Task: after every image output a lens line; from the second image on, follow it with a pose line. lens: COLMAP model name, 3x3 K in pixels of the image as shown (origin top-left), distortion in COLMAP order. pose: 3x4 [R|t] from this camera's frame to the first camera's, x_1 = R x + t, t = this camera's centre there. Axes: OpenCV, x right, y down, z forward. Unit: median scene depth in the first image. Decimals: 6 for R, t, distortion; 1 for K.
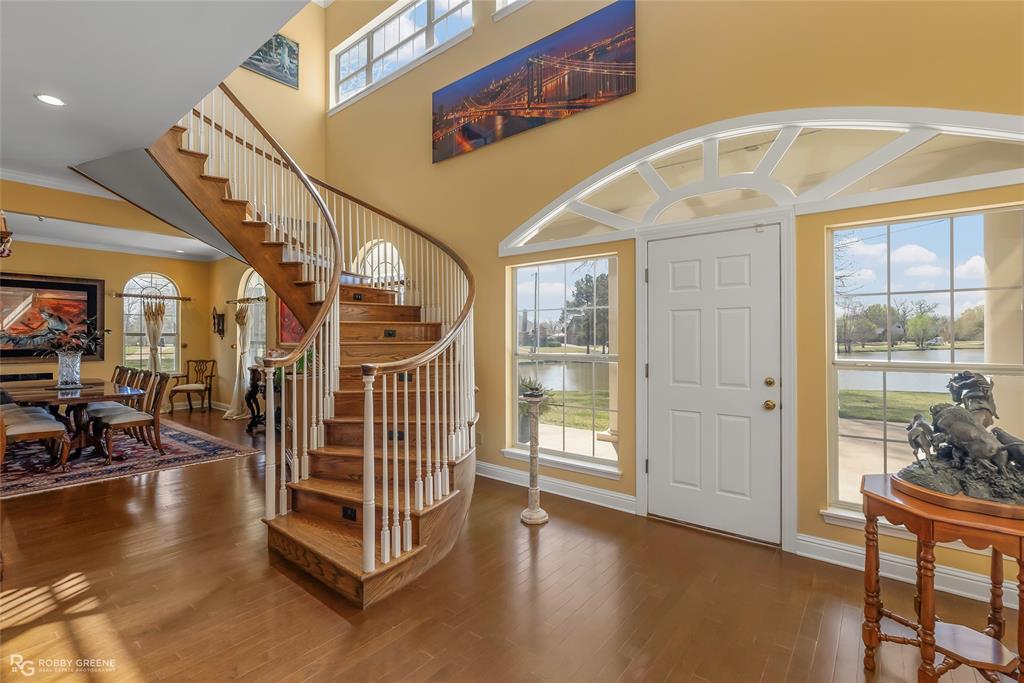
lens RADIAL K [[476.8, 0, 511.3], [0, 476.8, 339.6], [0, 0, 1]] dist [-0.004090, -0.000323]
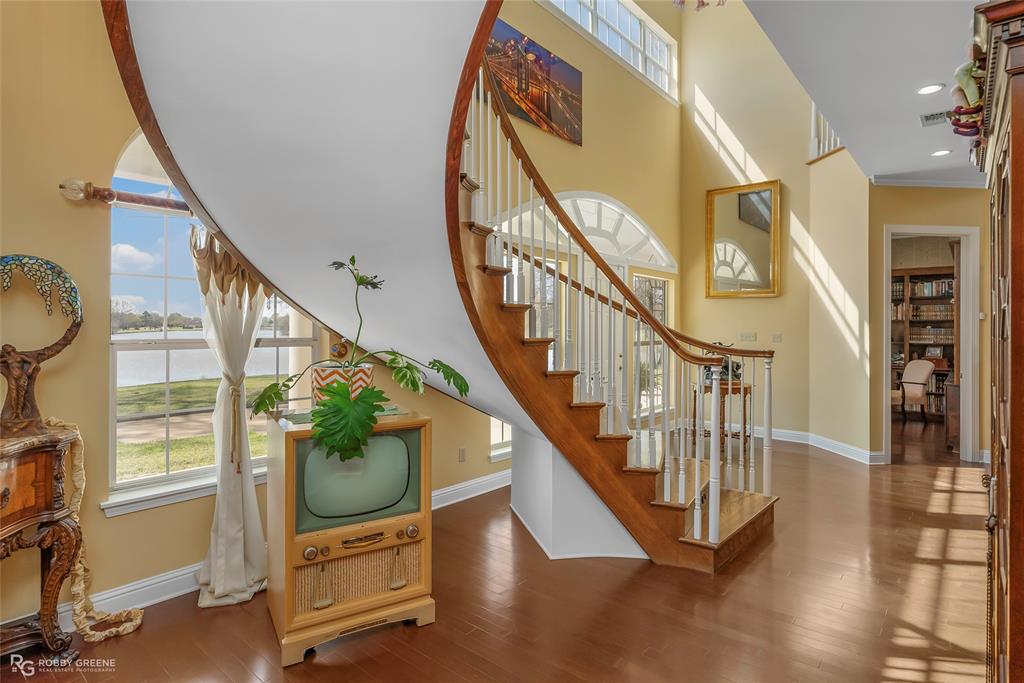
lens RADIAL K [[560.4, 0, 511.5], [0, 560.4, 332.9], [0, 0, 1]] dist [0.002837, 0.000171]
pose [[0.006079, -0.003786, 0.999974, -1.203431], [0.001139, 0.999992, 0.003779, 0.003133], [-0.999981, 0.001116, 0.006083, 1.072893]]
